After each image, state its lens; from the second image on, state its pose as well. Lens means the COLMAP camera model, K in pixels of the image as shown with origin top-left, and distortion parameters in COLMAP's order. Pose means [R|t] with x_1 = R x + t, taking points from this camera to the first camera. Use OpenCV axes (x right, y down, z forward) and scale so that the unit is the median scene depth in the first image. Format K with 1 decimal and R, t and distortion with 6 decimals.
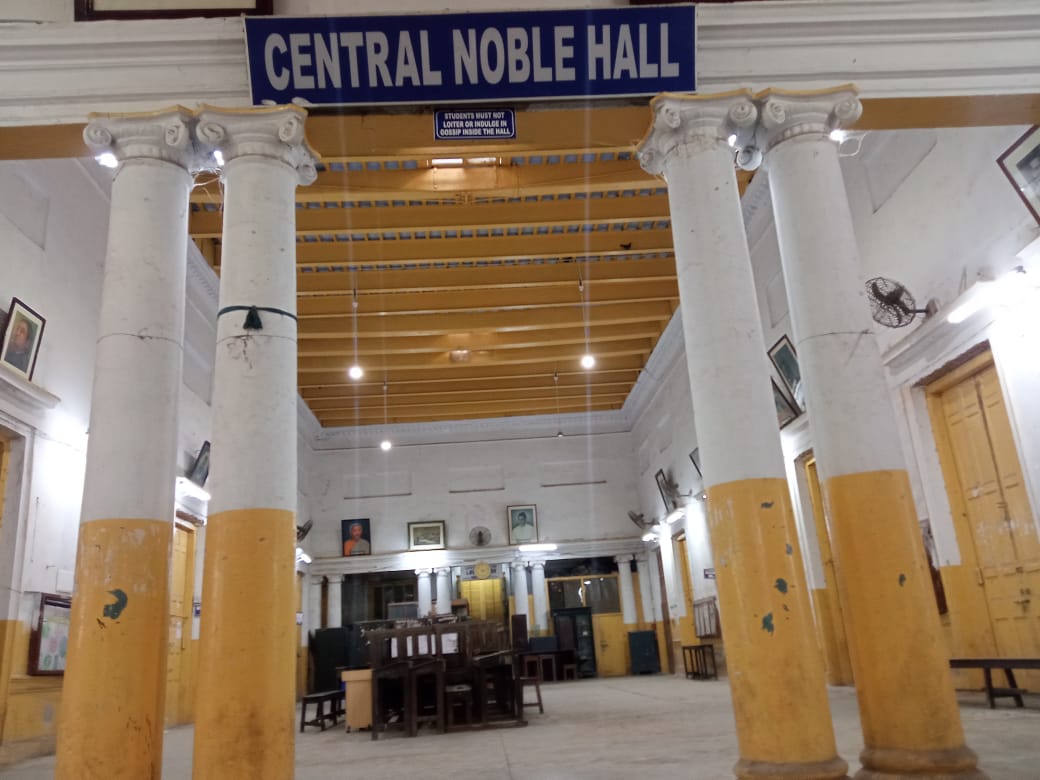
lens RADIAL K [[861.5, 0, 520.0], [0, 861.5, 390.0], [0, 0, 1]] dist [0.122550, -0.183672]
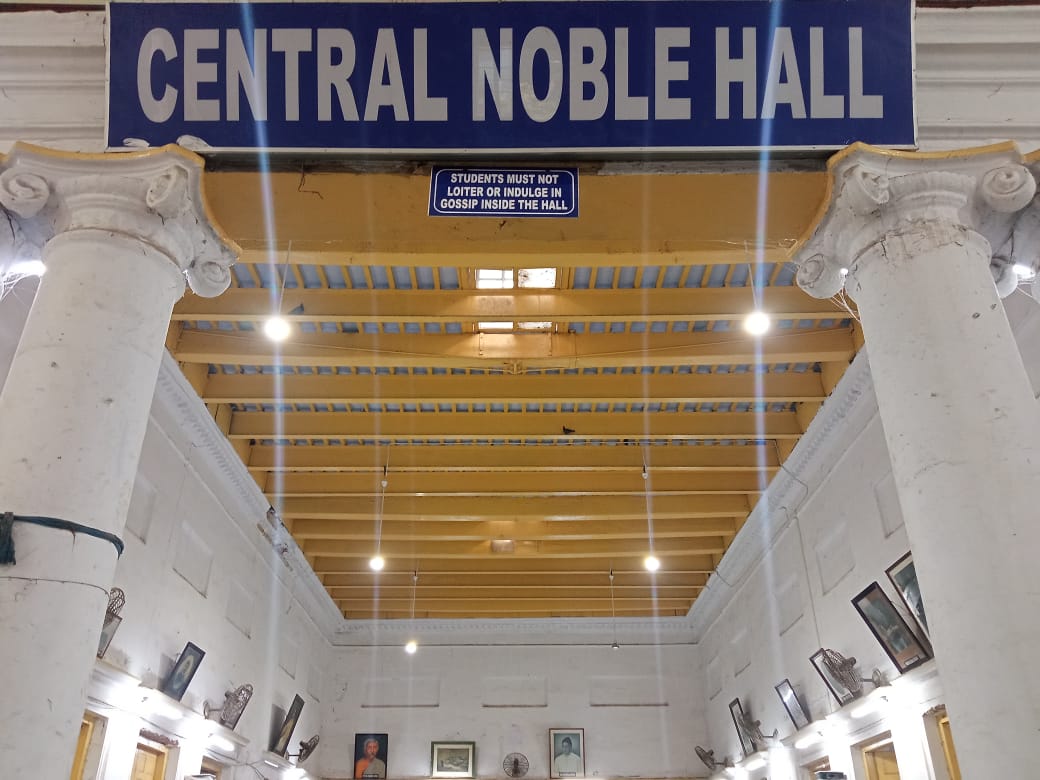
lens RADIAL K [[861.5, 0, 520.0], [0, 861.5, 390.0], [0, 0, 1]] dist [0.122550, -0.183672]
pose [[0.997187, 0.037243, -0.065039, -0.000495], [-0.049796, 0.977794, -0.203566, -0.024564], [0.056014, 0.206232, 0.976899, 0.167908]]
